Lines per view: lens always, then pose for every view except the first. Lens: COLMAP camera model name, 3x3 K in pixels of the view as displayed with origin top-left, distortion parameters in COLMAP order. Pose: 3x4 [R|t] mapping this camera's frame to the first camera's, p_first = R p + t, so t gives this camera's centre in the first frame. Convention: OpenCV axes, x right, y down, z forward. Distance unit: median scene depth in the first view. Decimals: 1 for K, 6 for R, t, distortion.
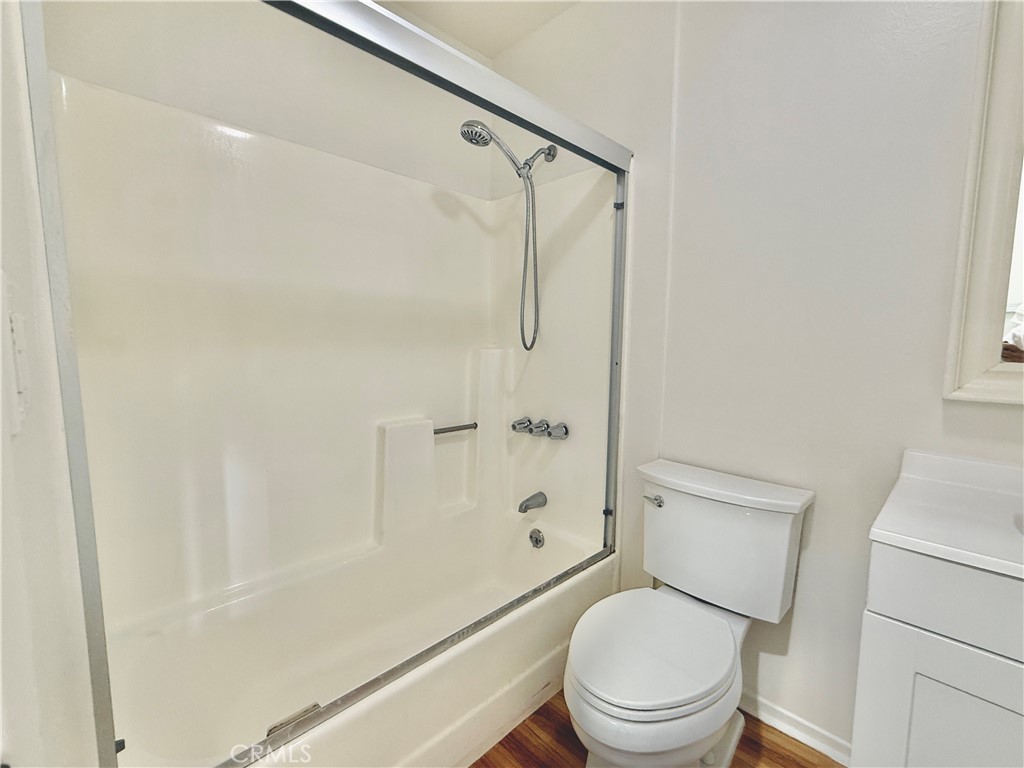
lens RADIAL K [[444.8, 0, 509.7], [0, 444.8, 385.2], [0, 0, 1]] dist [-0.001001, -0.000108]
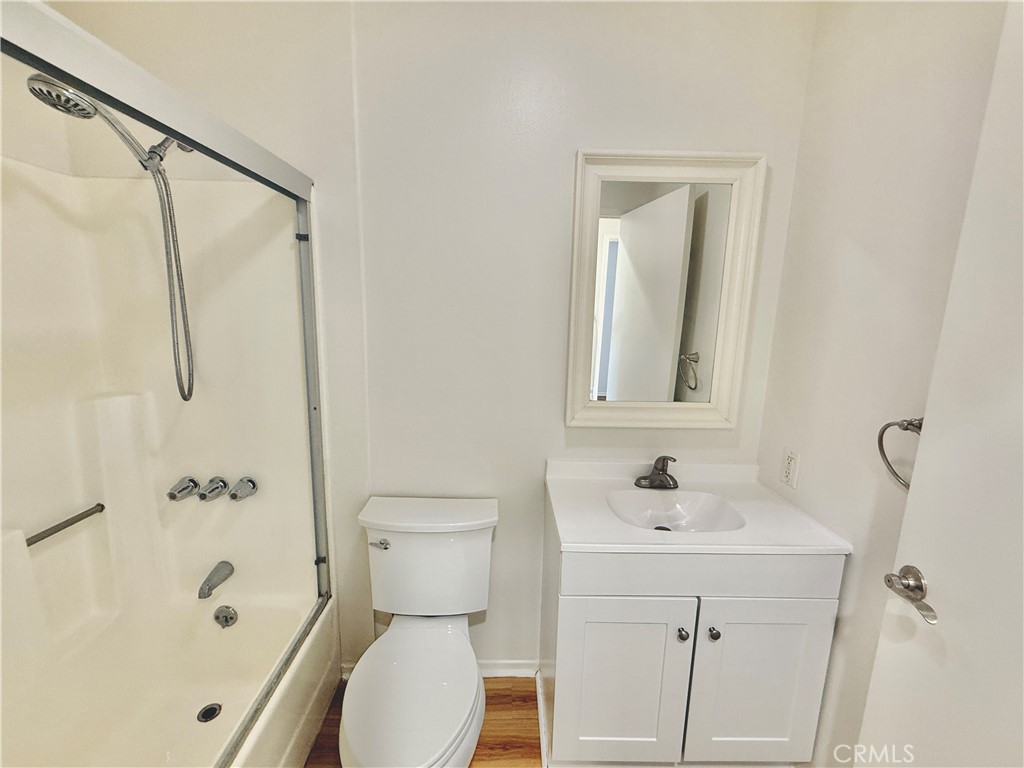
lens RADIAL K [[444.8, 0, 510.1], [0, 444.8, 386.2], [0, 0, 1]] dist [-0.001001, -0.000108]
pose [[0.685867, -0.124840, 0.716939, -0.132125], [0.058184, 0.991429, 0.116974, -0.169509], [-0.725397, -0.038514, 0.687252, 0.063567]]
